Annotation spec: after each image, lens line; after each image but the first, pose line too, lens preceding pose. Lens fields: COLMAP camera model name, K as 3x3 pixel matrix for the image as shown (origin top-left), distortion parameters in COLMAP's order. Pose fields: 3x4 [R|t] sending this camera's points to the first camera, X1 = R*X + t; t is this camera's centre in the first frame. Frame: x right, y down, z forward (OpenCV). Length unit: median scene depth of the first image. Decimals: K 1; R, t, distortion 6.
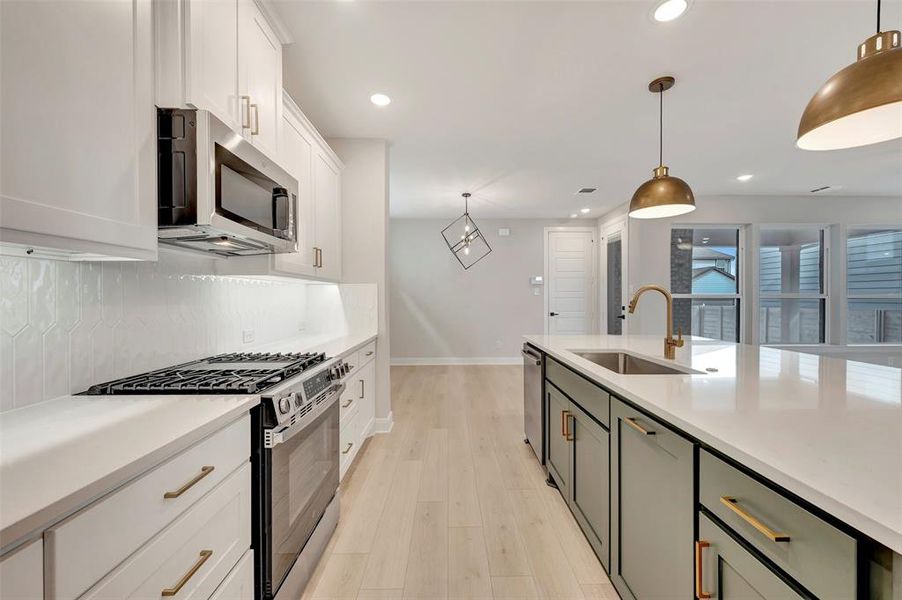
lens RADIAL K [[354.9, 0, 454.2], [0, 354.9, 298.3], [0, 0, 1]] dist [0.001901, 0.000081]
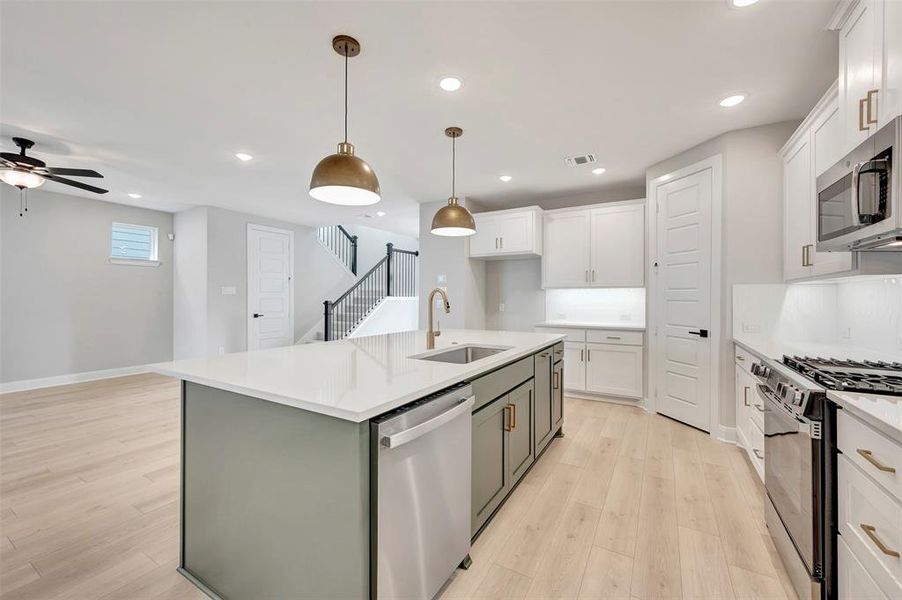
lens RADIAL K [[358.2, 0, 454.4], [0, 358.2, 295.5], [0, 0, 1]] dist [0.001774, 0.000091]
pose [[-0.853975, 0.002693, 0.520307, -0.030410], [0.000904, 0.999993, -0.003692, -0.001880], [-0.520313, -0.002682, -0.853971, 0.614959]]
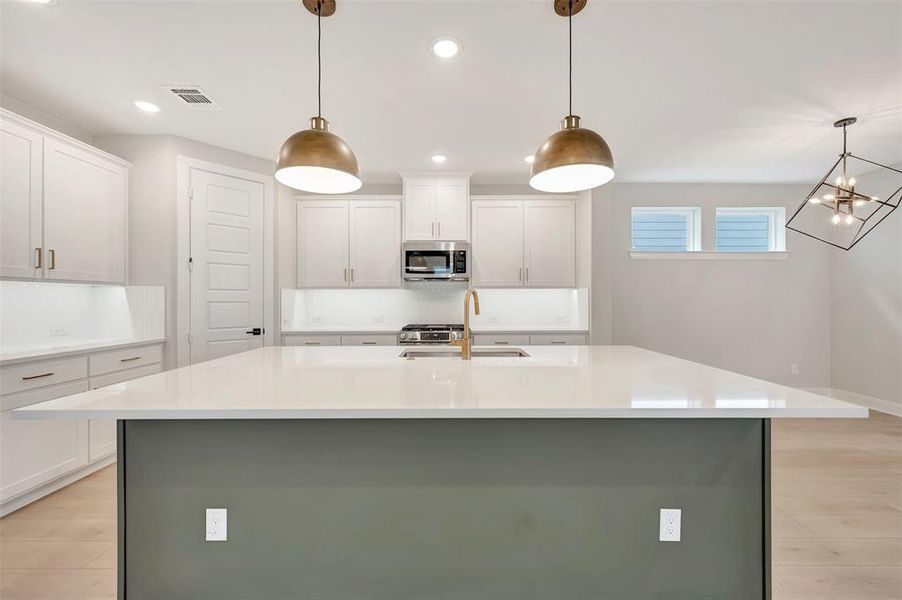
lens RADIAL K [[356.7, 0, 454.4], [0, 356.7, 299.1], [0, 0, 1]] dist [0.000553, -0.000285]
pose [[-0.015043, -0.000834, -0.999886, 0.503351], [-0.001918, 0.999998, -0.000805, -0.000614], [0.999885, 0.001906, -0.015045, 0.299745]]
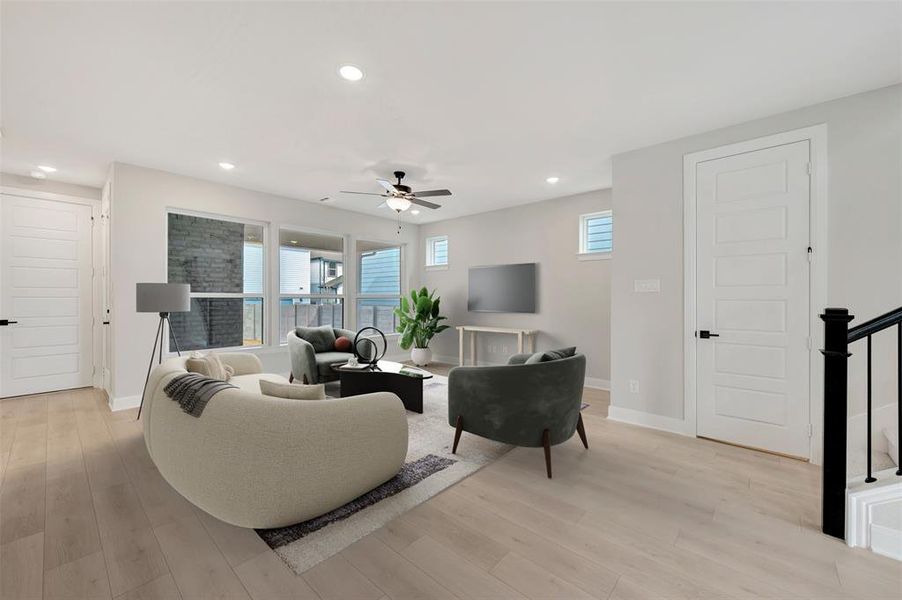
lens RADIAL K [[356.7, 0, 454.4], [0, 356.7, 299.1], [0, 0, 1]] dist [0.000553, -0.000285]
pose [[0.676453, -0.001131, 0.736485, 0.370175], [-0.000991, 0.999997, 0.002446, 0.000340], [-0.736485, -0.002385, 0.676450, -0.034771]]
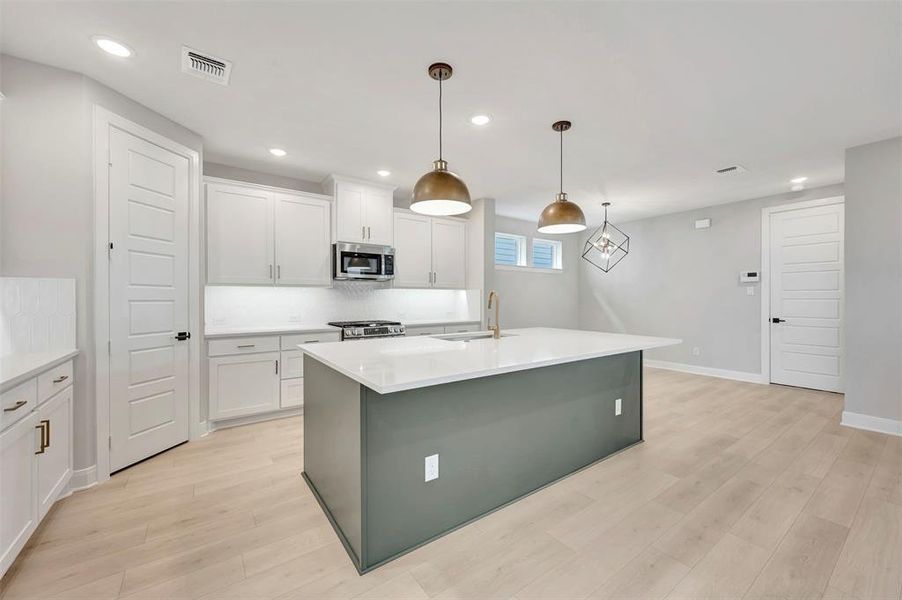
lens RADIAL K [[356.7, 0, 454.4], [0, 356.7, 299.1], [0, 0, 1]] dist [0.000553, -0.000285]
pose [[0.572945, 0.003520, -0.819586, 0.534893], [-0.003579, 0.999992, 0.001794, 0.000061], [0.819586, 0.001906, 0.572953, -0.004790]]
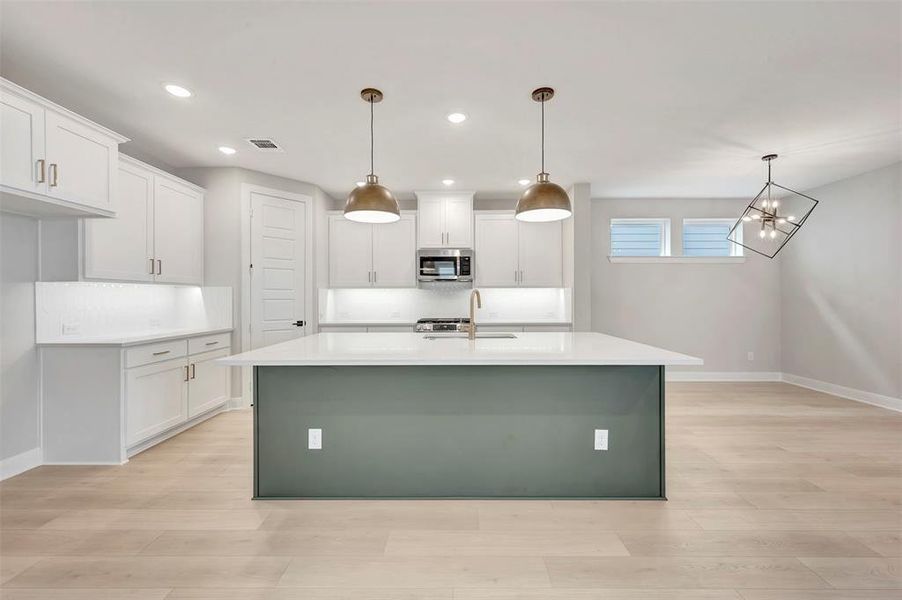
lens RADIAL K [[358.2, 0, 454.4], [0, 358.2, 295.5], [0, 0, 1]] dist [0.001774, 0.000091]
pose [[-0.022416, -0.004242, -0.999740, 0.635530], [-0.001632, 0.999990, -0.004207, -0.000817], [0.999747, 0.001538, -0.022423, 0.294107]]
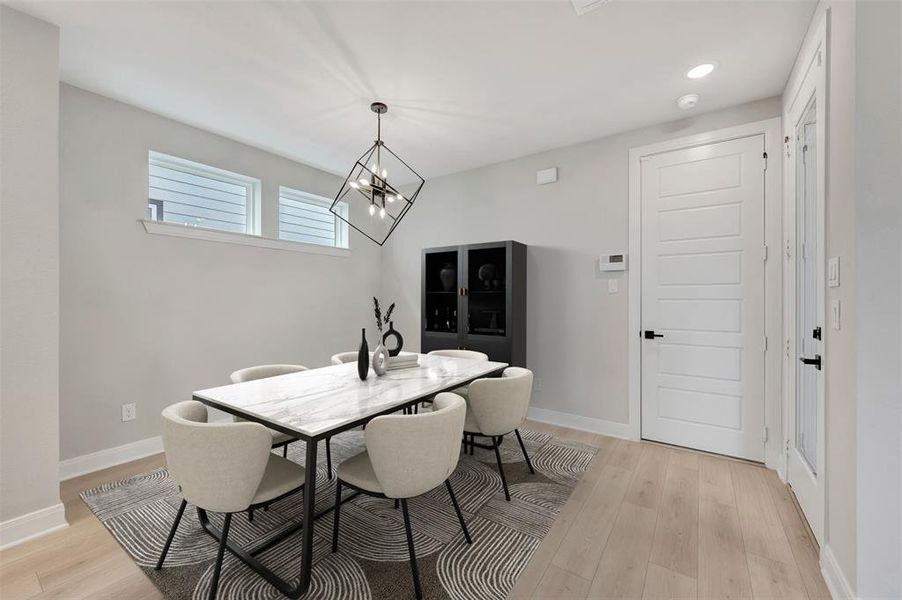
lens RADIAL K [[354.9, 0, 454.2], [0, 354.9, 298.3], [0, 0, 1]] dist [0.001901, 0.000081]
pose [[0.811771, 0.003179, -0.583967, 0.356865], [-0.003614, 0.999993, 0.000420, -0.001715], [0.583964, 0.001769, 0.811777, 0.505757]]
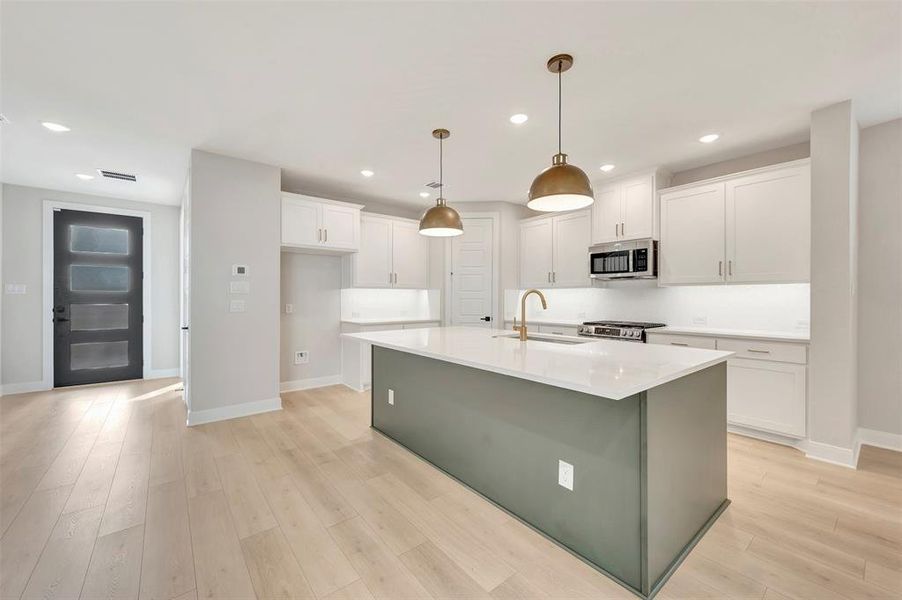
lens RADIAL K [[354.9, 0, 454.2], [0, 354.9, 298.3], [0, 0, 1]] dist [0.001901, 0.000081]
pose [[-0.786589, 0.002501, -0.617472, 0.522755], [-0.001690, 0.999979, 0.006203, -0.002485], [0.617475, 0.005923, -0.786568, 0.594832]]
